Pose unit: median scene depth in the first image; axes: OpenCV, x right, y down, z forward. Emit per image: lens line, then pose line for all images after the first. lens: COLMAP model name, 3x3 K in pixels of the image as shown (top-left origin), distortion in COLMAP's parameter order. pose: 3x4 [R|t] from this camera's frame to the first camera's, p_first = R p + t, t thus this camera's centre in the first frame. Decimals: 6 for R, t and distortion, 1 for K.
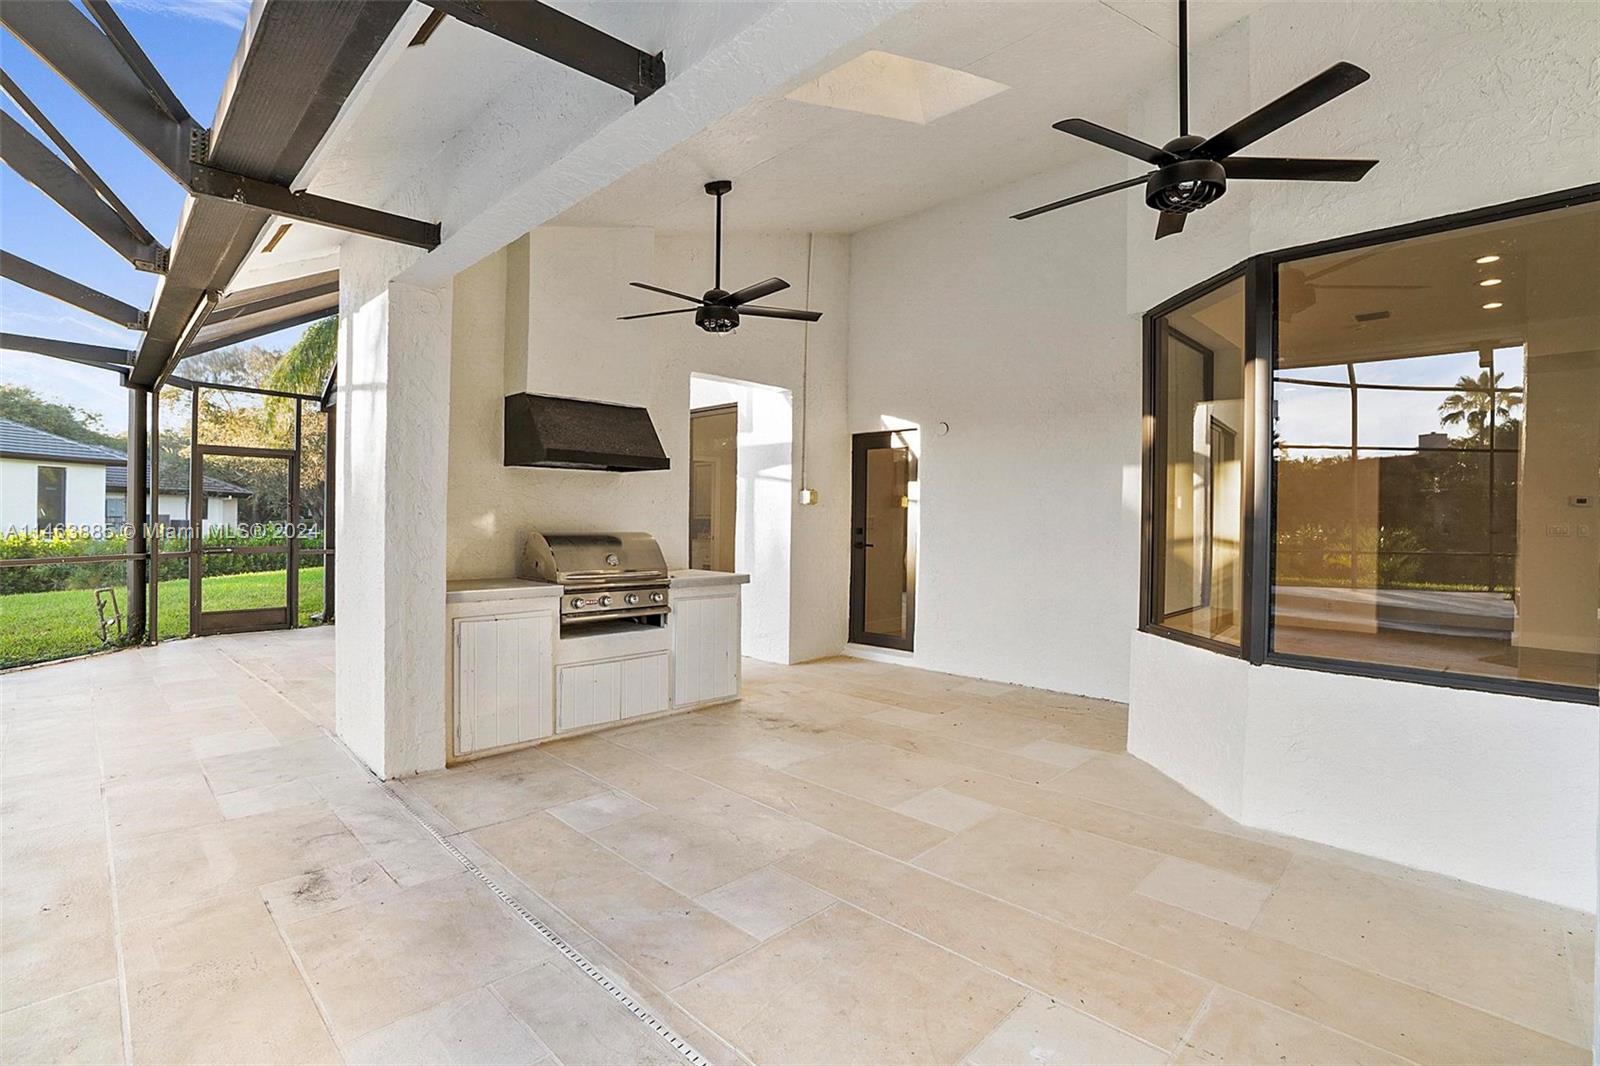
lens RADIAL K [[755.8, 0, 794.7], [0, 755.8, 511.5], [0, 0, 1]] dist [-0.065207, 0.023073]
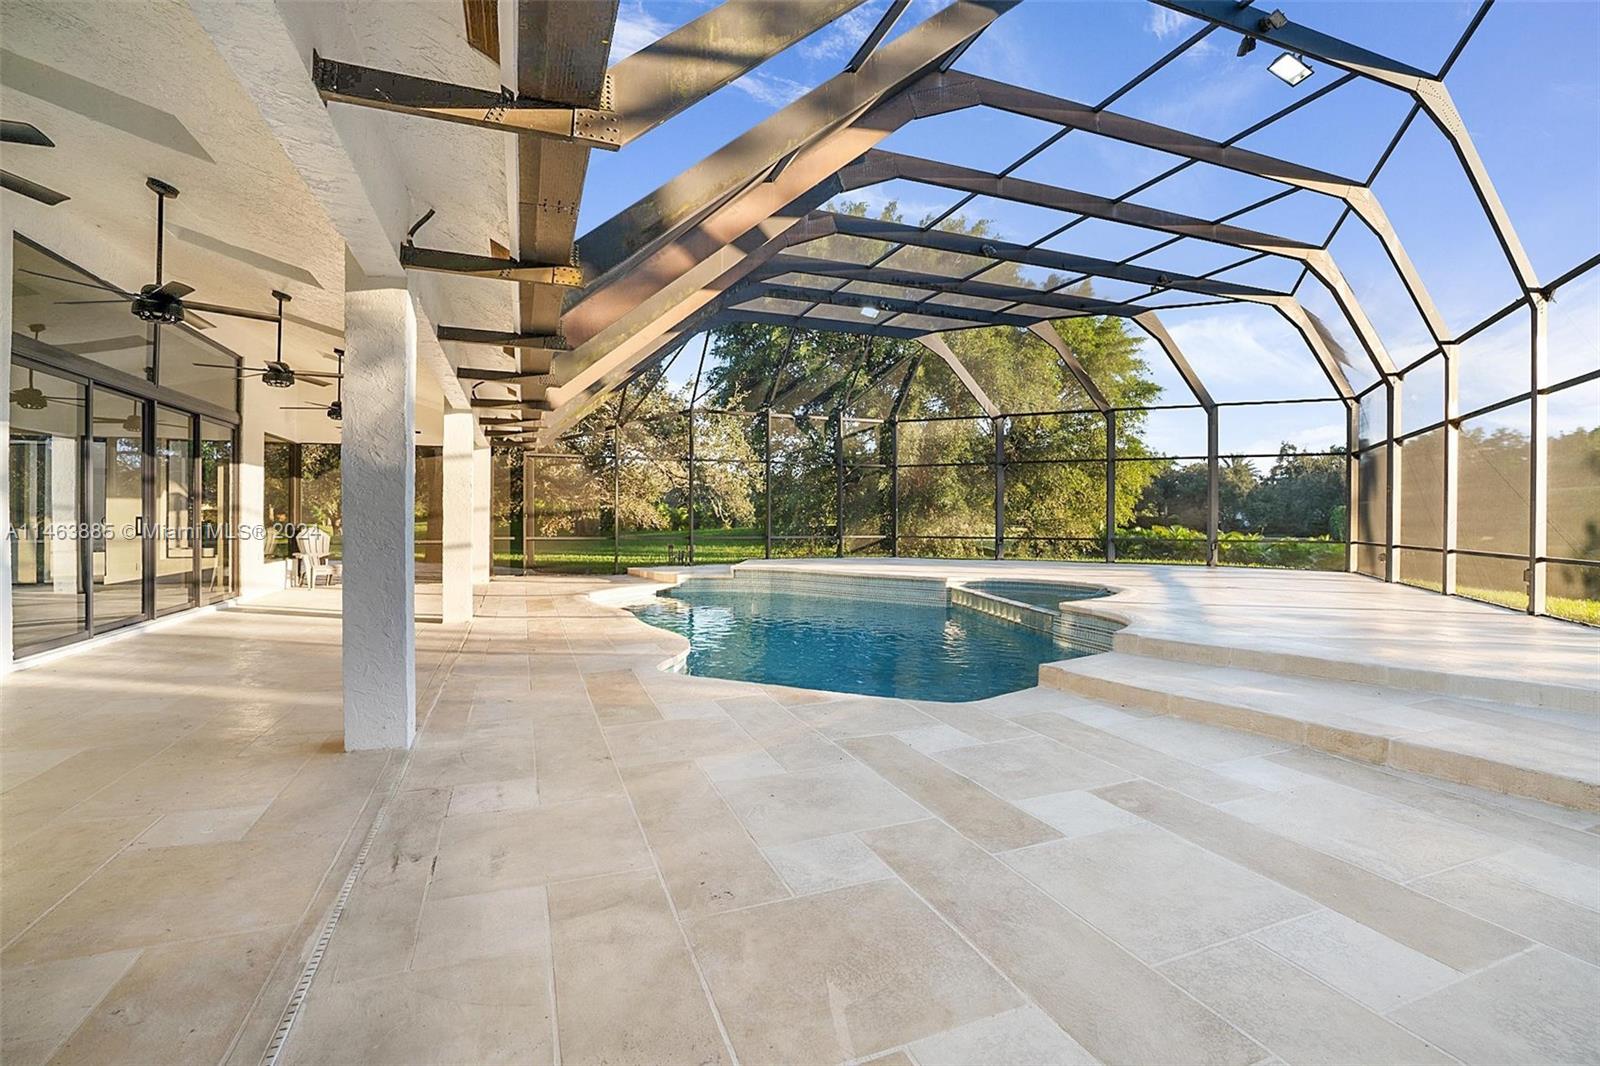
lens RADIAL K [[728.3, 0, 800.0], [0, 728.3, 533.0], [0, 0, 1]] dist [0.001749, 0.000575]
pose [[-0.916820, -0.025479, 0.398488, -1.244943], [-0.022651, 0.999674, 0.011806, 0.036576], [-0.398658, 0.001798, -0.917098, 1.645423]]
